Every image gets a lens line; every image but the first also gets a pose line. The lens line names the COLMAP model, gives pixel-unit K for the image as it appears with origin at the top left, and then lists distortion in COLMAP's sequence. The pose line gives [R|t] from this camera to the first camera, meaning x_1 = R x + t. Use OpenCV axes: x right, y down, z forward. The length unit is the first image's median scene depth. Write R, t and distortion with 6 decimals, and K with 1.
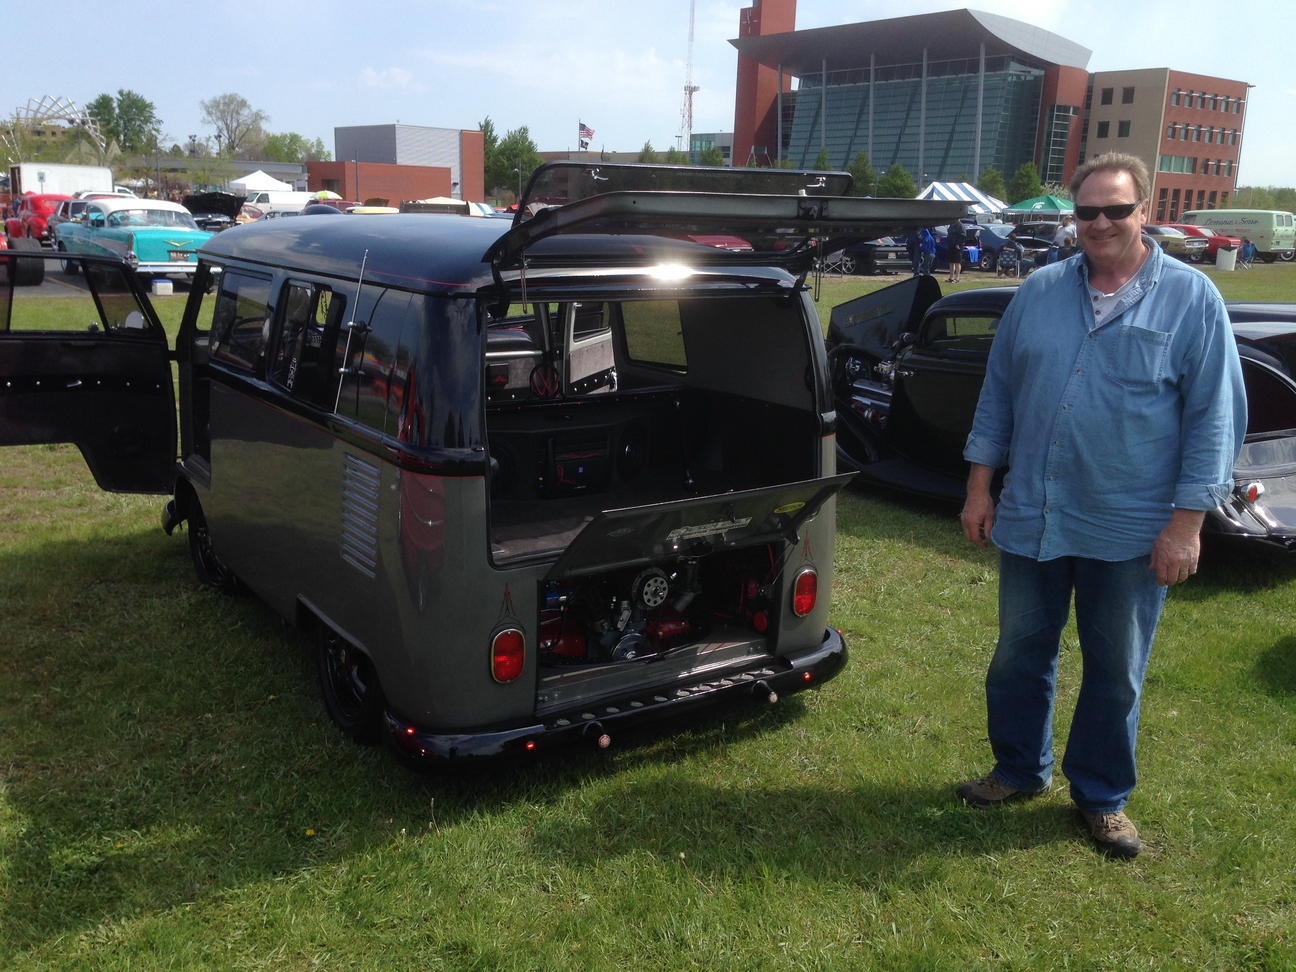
lens RADIAL K [[1187.3, 0, 646.4], [0, 1187.3, 492.3], [0, 0, 1]] dist [-0.003545, 0.000000]
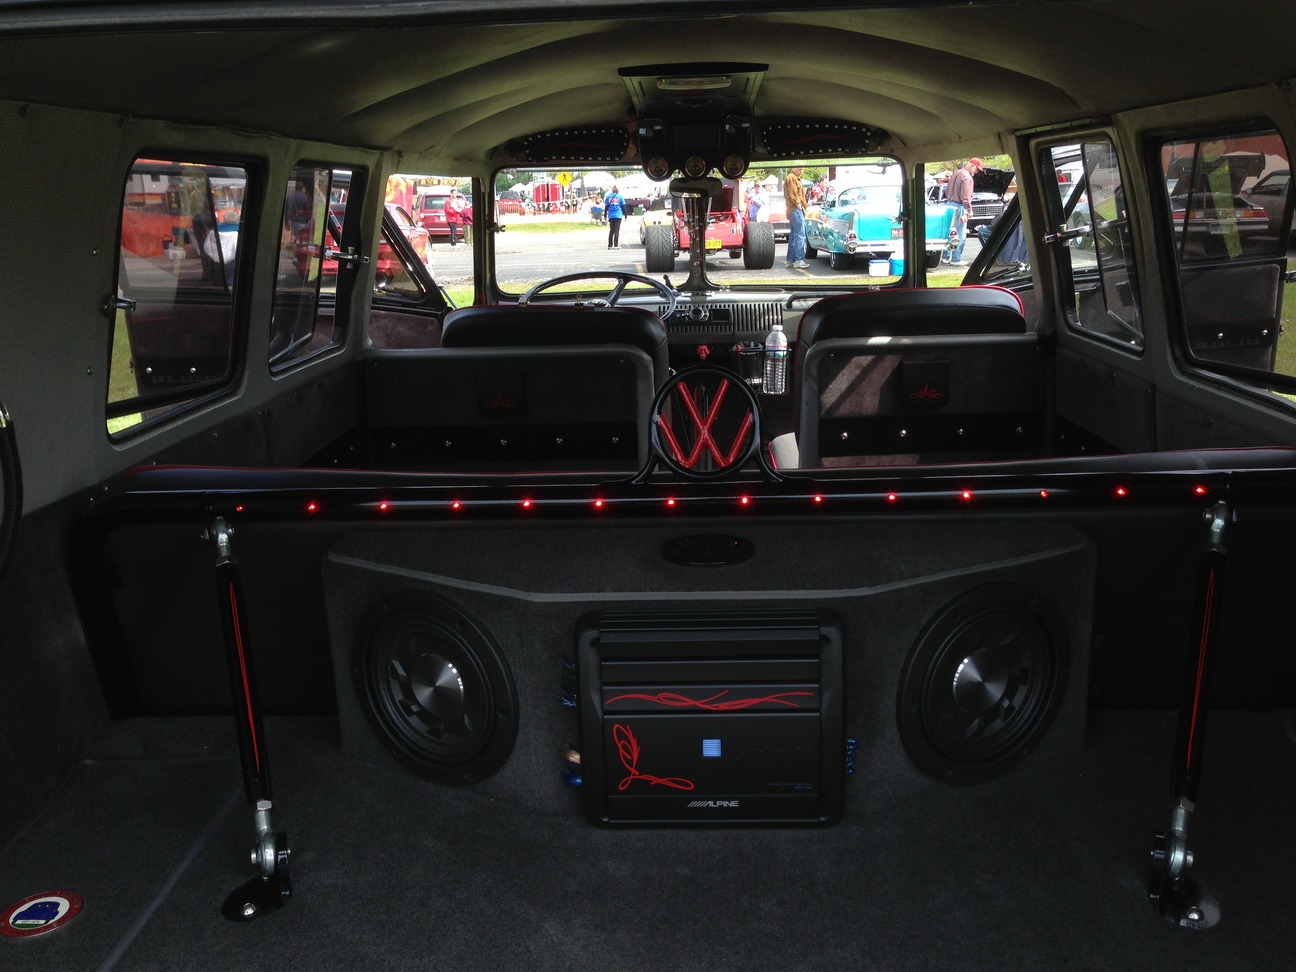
lens RADIAL K [[1187.3, 0, 645.0], [0, 1187.3, 484.2], [0, 0, 1]] dist [-0.003545, 0.000000]
pose [[0.801756, 0.089899, -0.590851, 0.015332], [-0.087839, 0.995611, 0.032290, -0.014694], [0.591161, 0.026011, 0.806134, 0.125854]]
